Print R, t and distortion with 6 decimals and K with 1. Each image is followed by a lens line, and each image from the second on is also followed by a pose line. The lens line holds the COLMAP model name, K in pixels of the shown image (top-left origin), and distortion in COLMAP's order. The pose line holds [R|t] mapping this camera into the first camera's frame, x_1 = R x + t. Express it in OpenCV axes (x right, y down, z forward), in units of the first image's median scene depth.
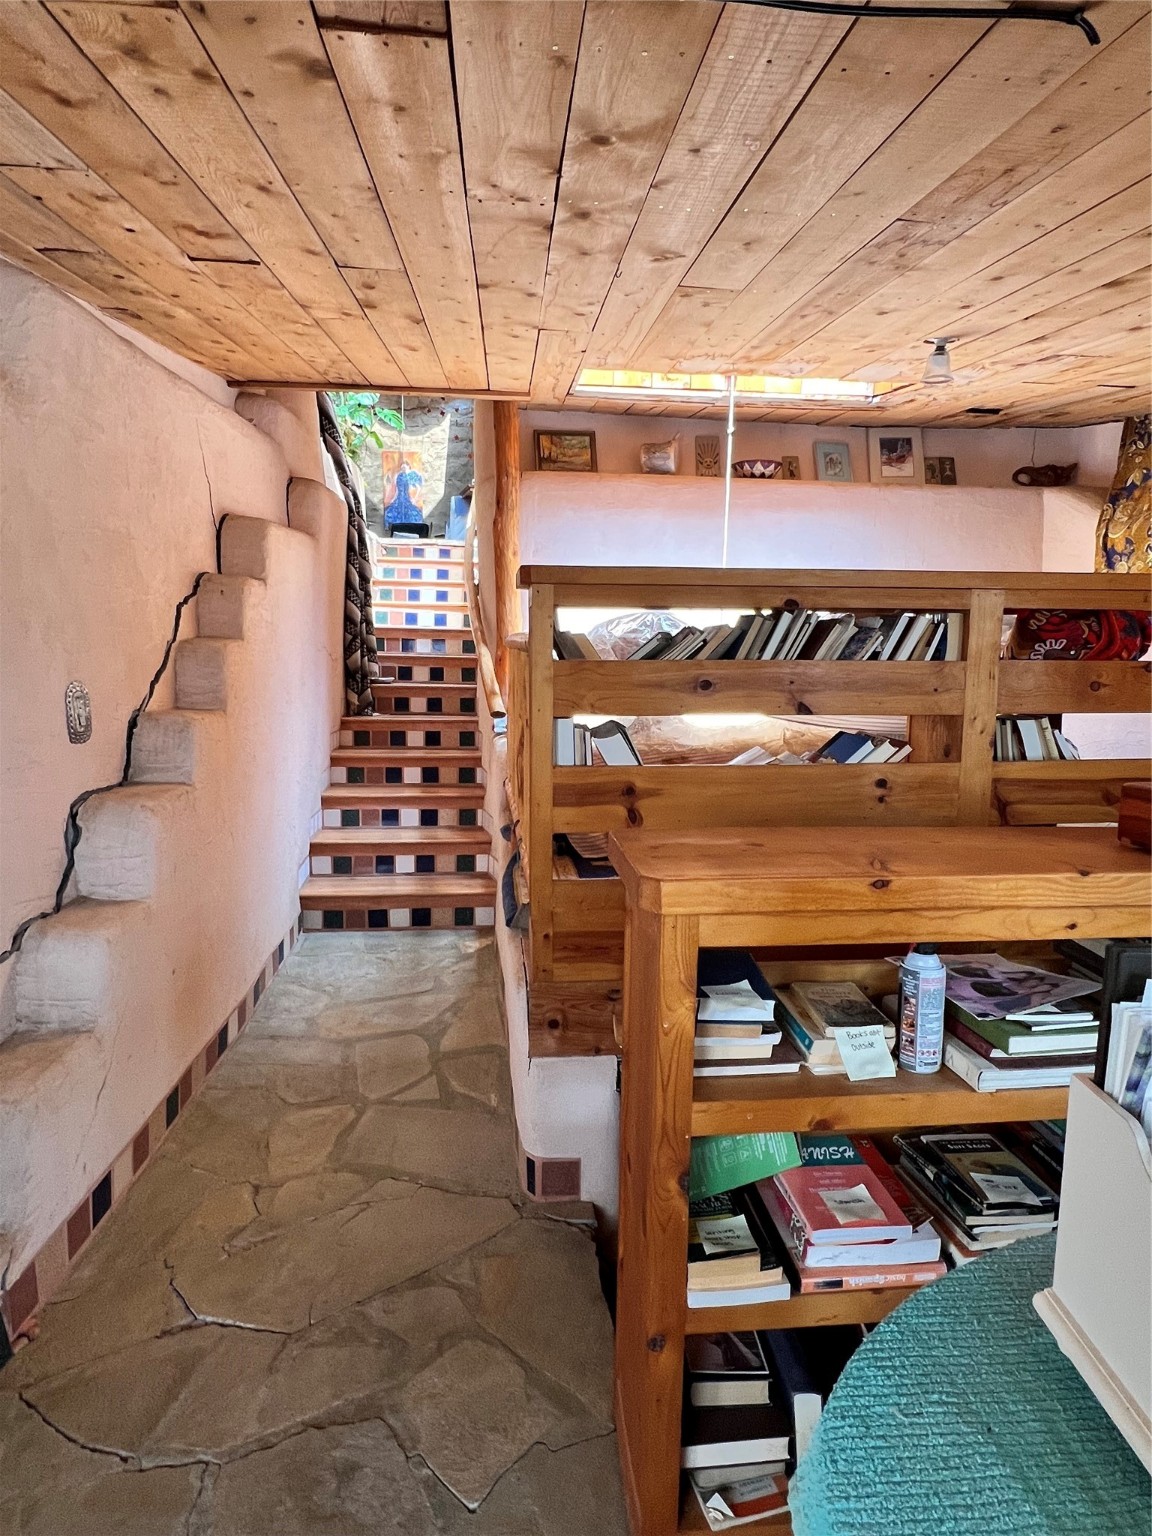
lens RADIAL K [[823.9, 0, 577.8], [0, 823.9, 764.5], [0, 0, 1]] dist [-0.006890, -0.001664]
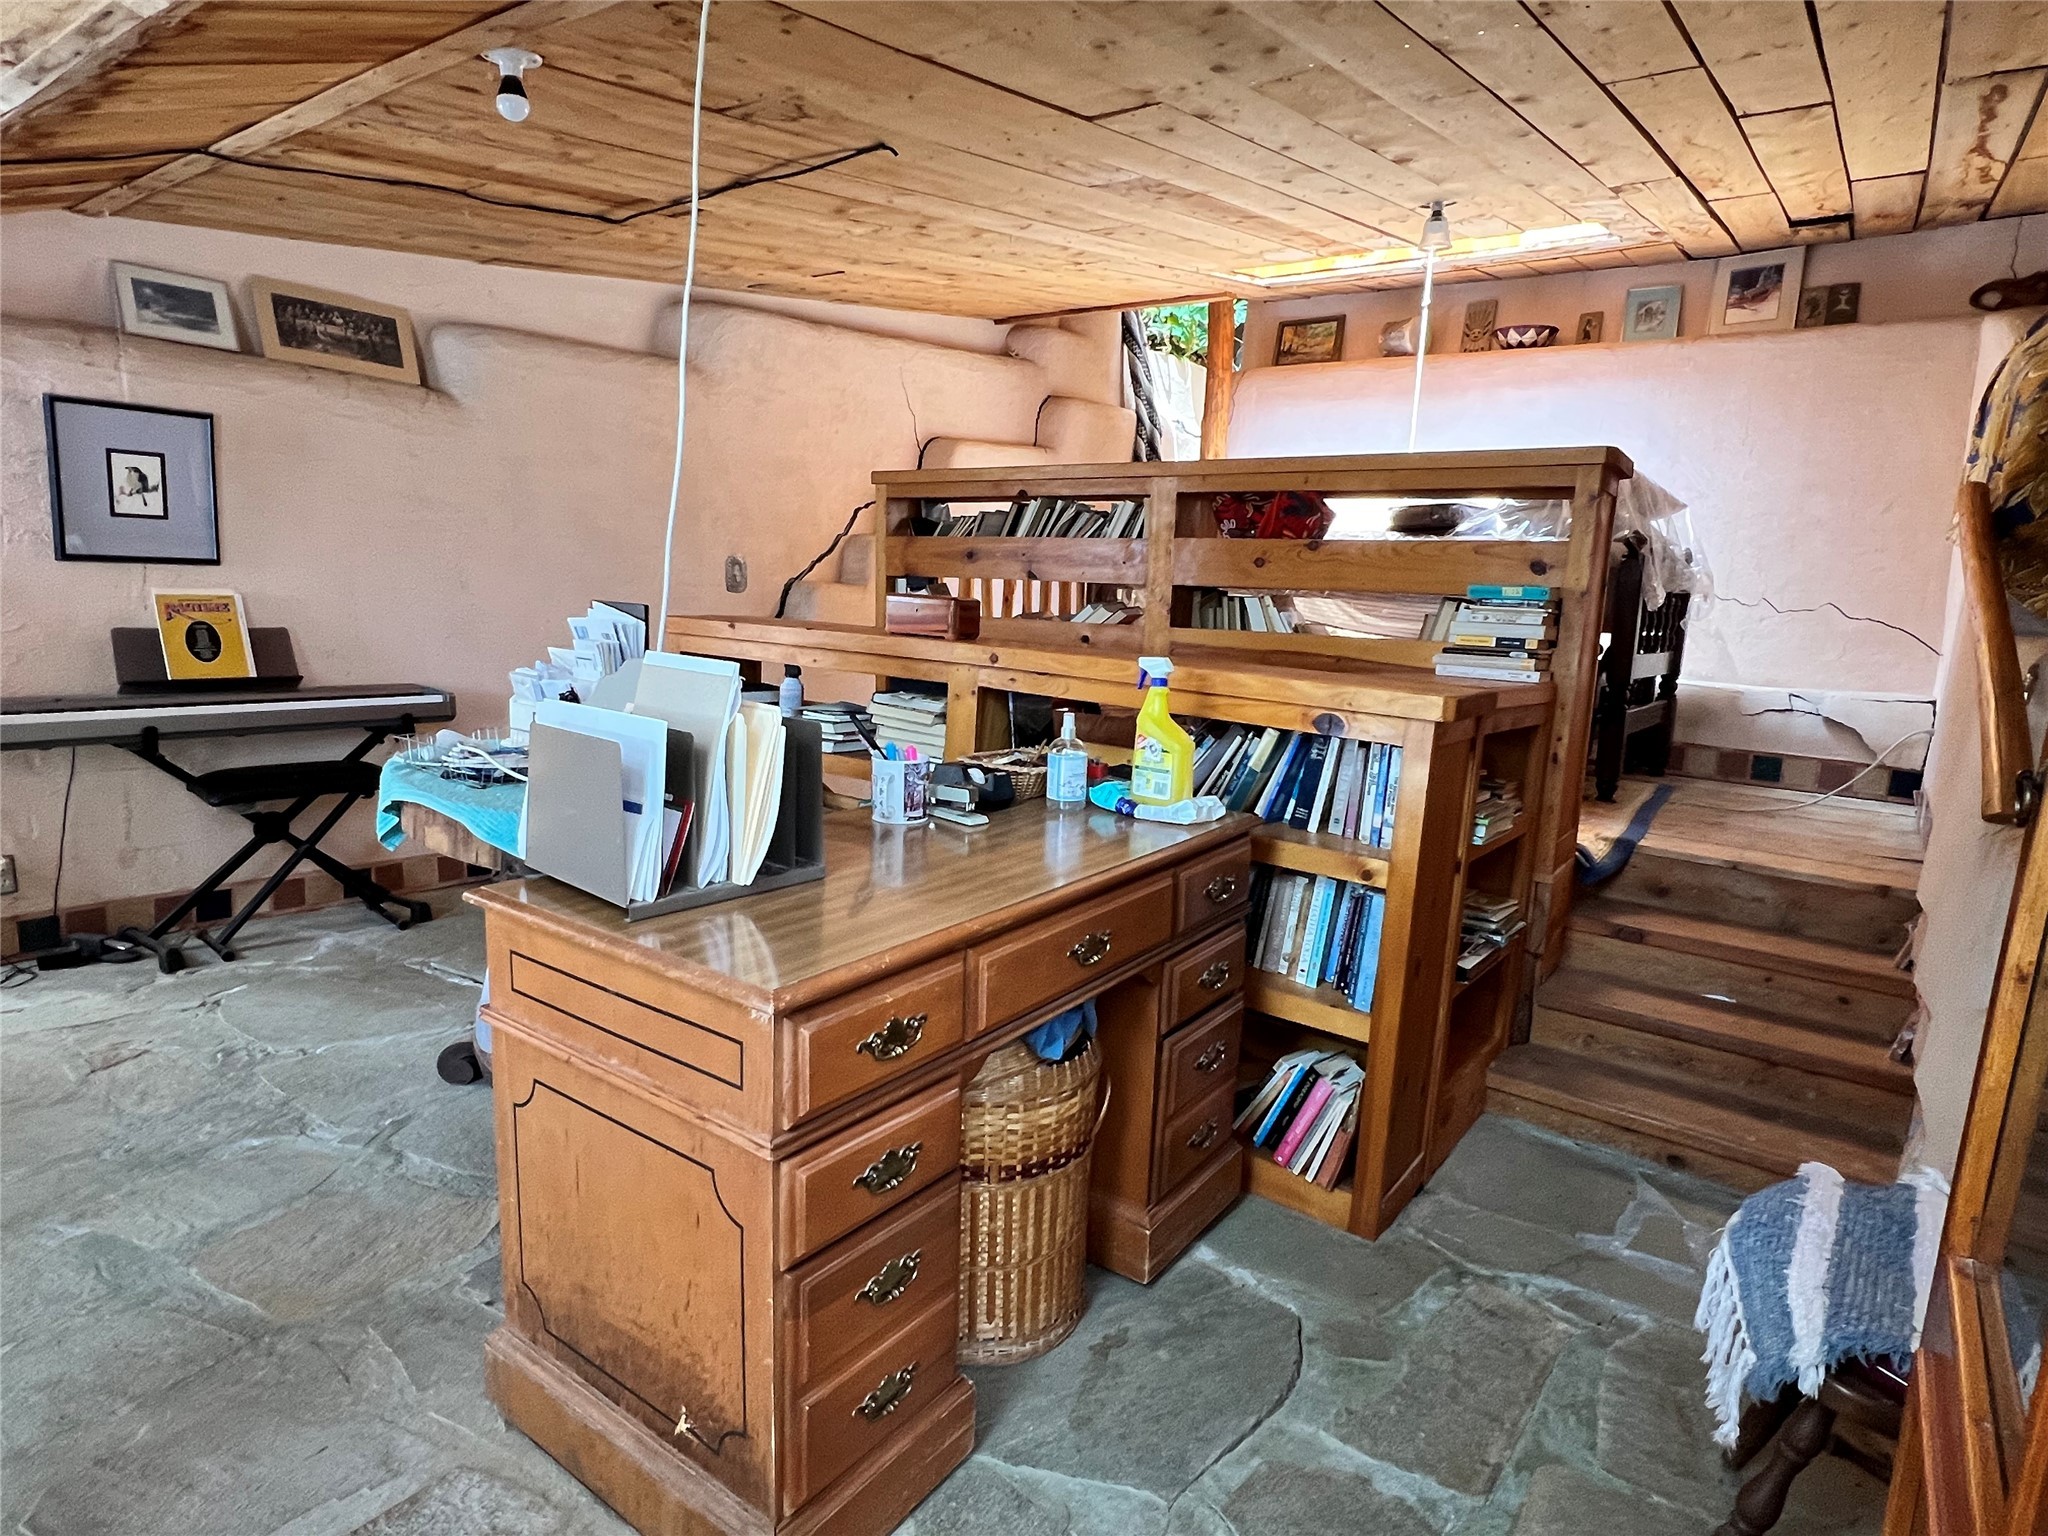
lens RADIAL K [[1122.3, 0, 1023.1], [0, 1122.3, 765.5], [0, 0, 1]] dist [-0.006104, 0.000390]
pose [[0.753957, 0.129082, -0.644117, 0.615759], [-0.120369, 0.991050, 0.057712, 0.054556], [0.645802, 0.034020, 0.762746, -0.143886]]
